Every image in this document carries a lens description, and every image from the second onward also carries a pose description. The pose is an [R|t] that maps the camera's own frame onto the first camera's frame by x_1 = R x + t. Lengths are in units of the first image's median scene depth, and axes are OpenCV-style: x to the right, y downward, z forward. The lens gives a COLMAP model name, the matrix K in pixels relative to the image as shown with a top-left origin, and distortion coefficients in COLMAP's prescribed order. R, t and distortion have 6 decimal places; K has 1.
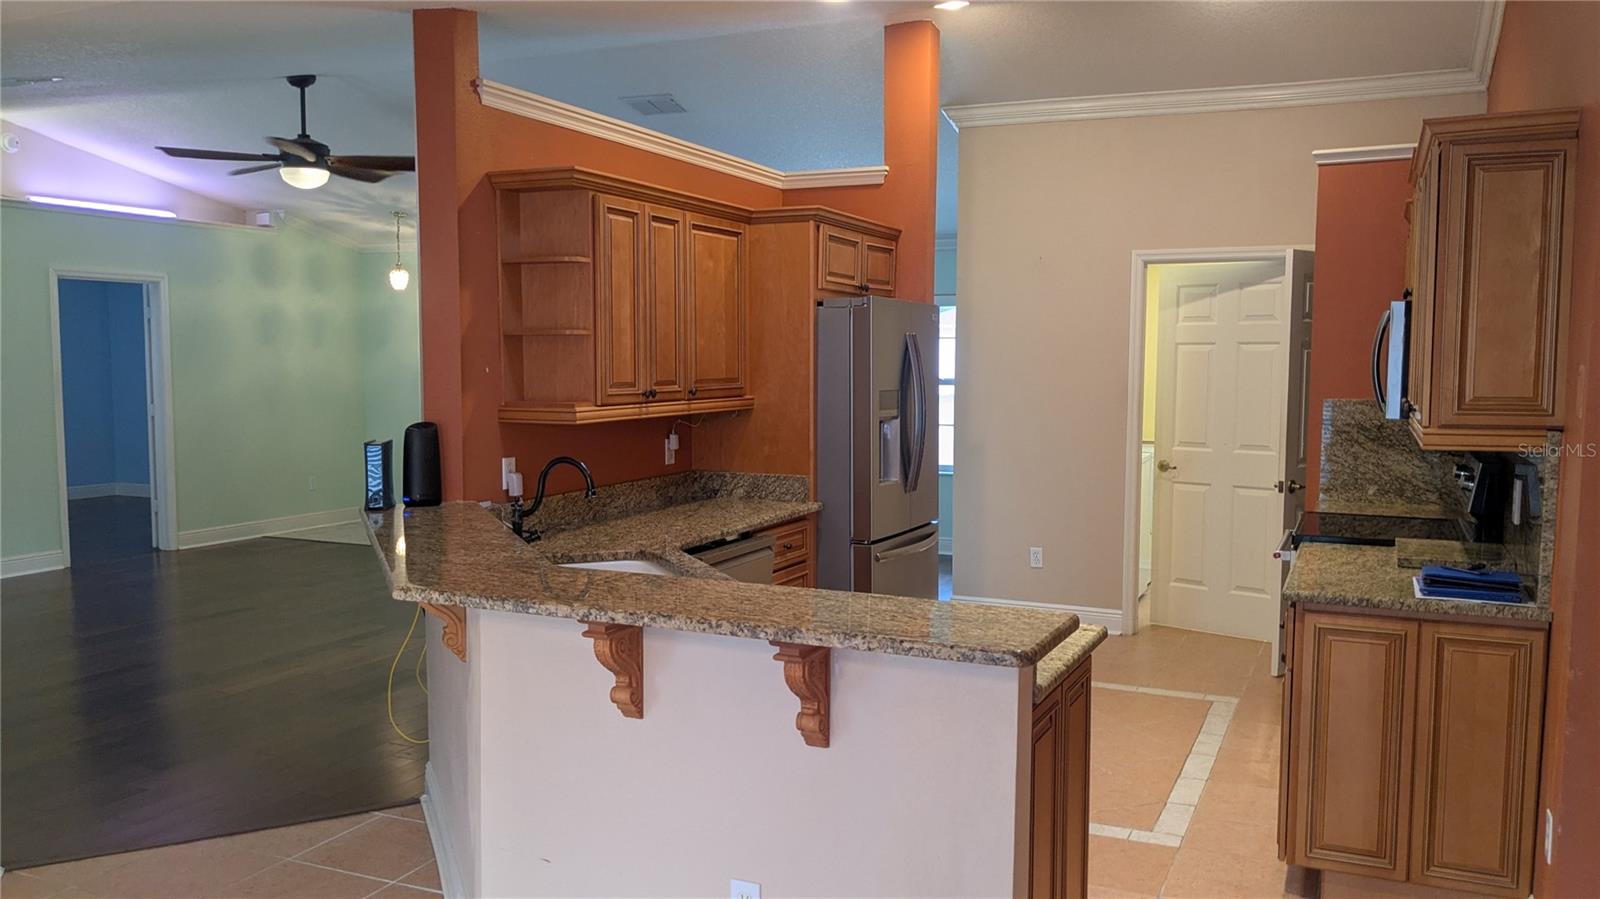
lens RADIAL K [[1283.0, 0, 802.5], [0, 1283.0, 446.9], [0, 0, 1]] dist [0.076987, -0.115139]
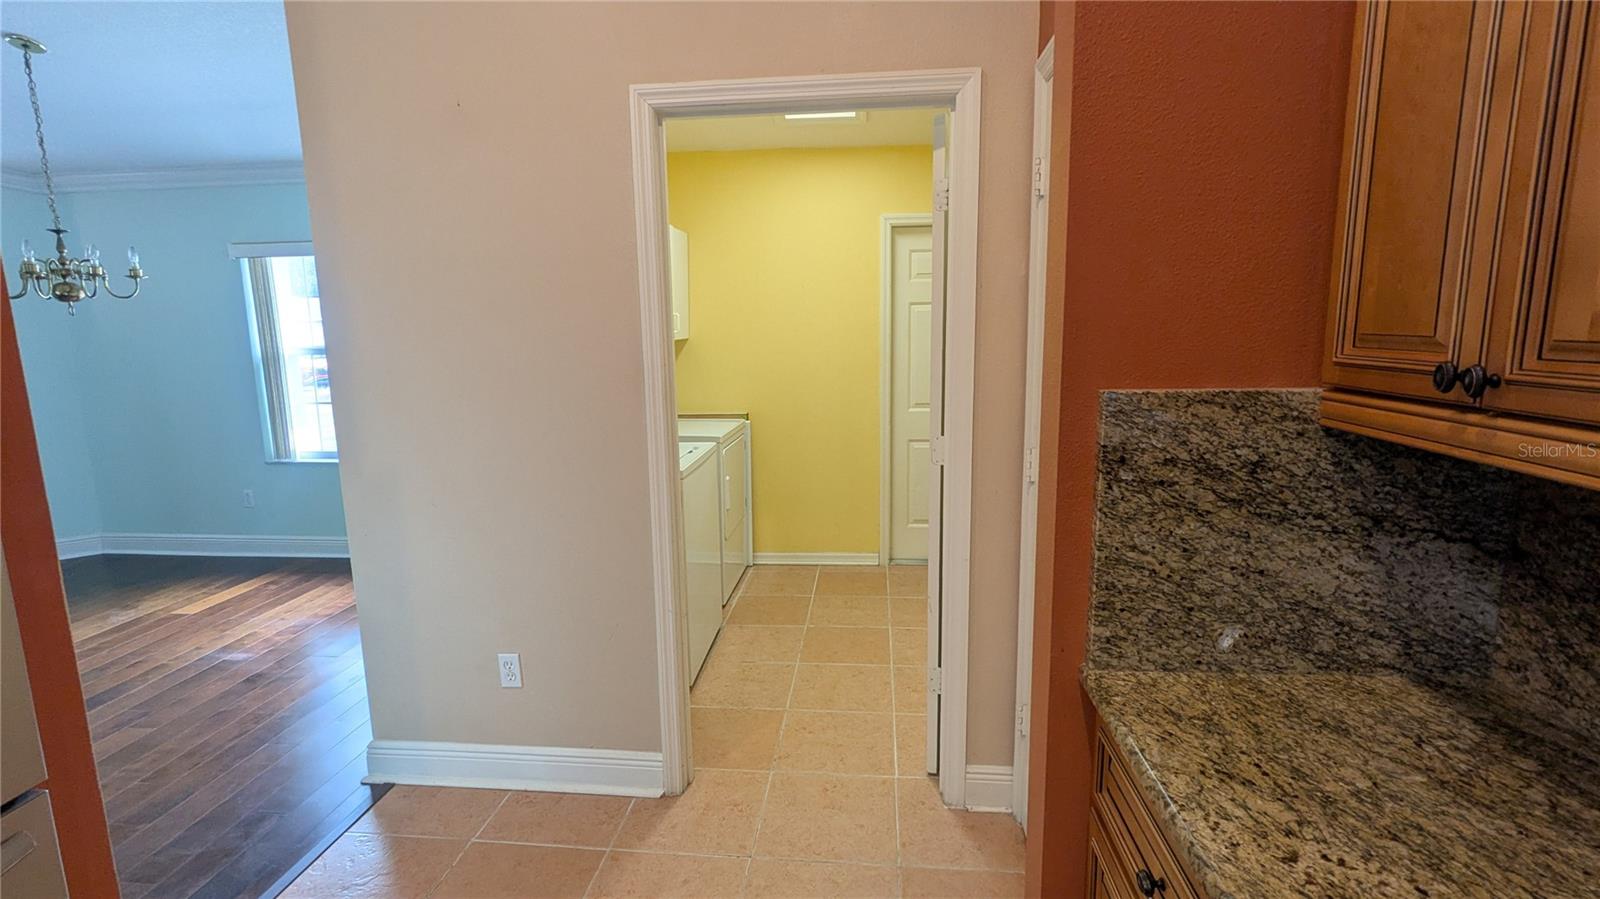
lens RADIAL K [[745.3, 0, 797.3], [0, 745.3, 446.5], [0, 0, 1]] dist [-0.003776, 0.000113]
pose [[0.946450, -0.072978, 0.314493, 0.262302], [0.045954, 0.994650, 0.092514, -0.044982], [-0.319562, -0.073107, 0.944741, 0.844452]]
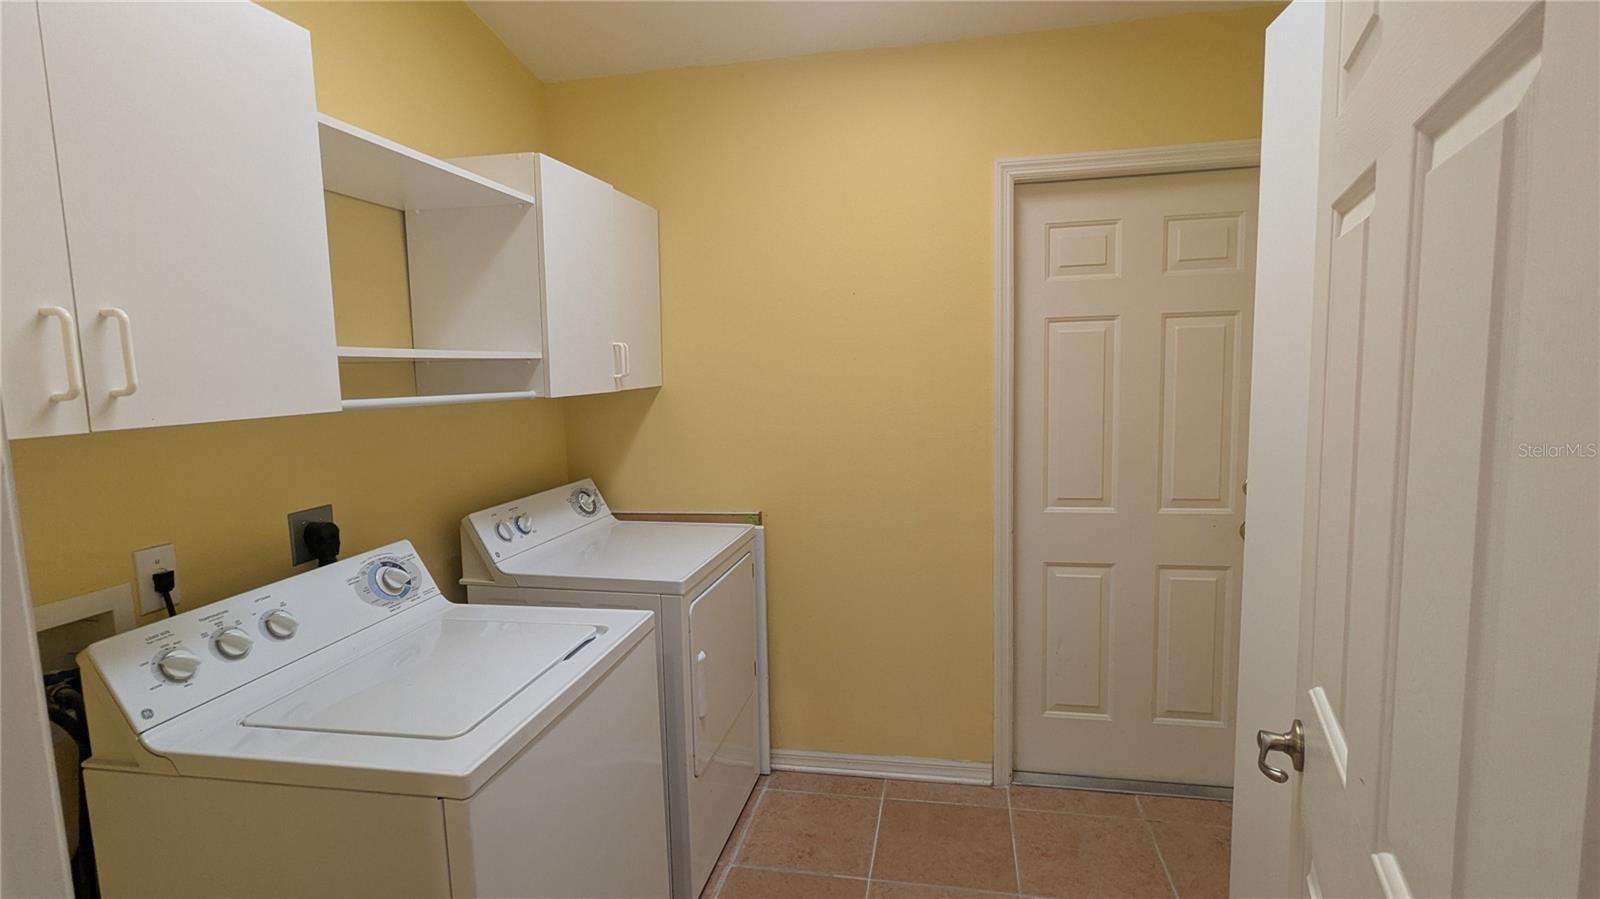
lens RADIAL K [[745.3, 0, 797.3], [0, 745.3, 446.5], [0, 0, 1]] dist [-0.003776, 0.000113]
pose [[0.974899, -0.057017, 0.215224, 0.440757], [0.050751, 0.998114, 0.034532, -0.072625], [-0.216787, -0.022742, 0.975954, 1.285889]]
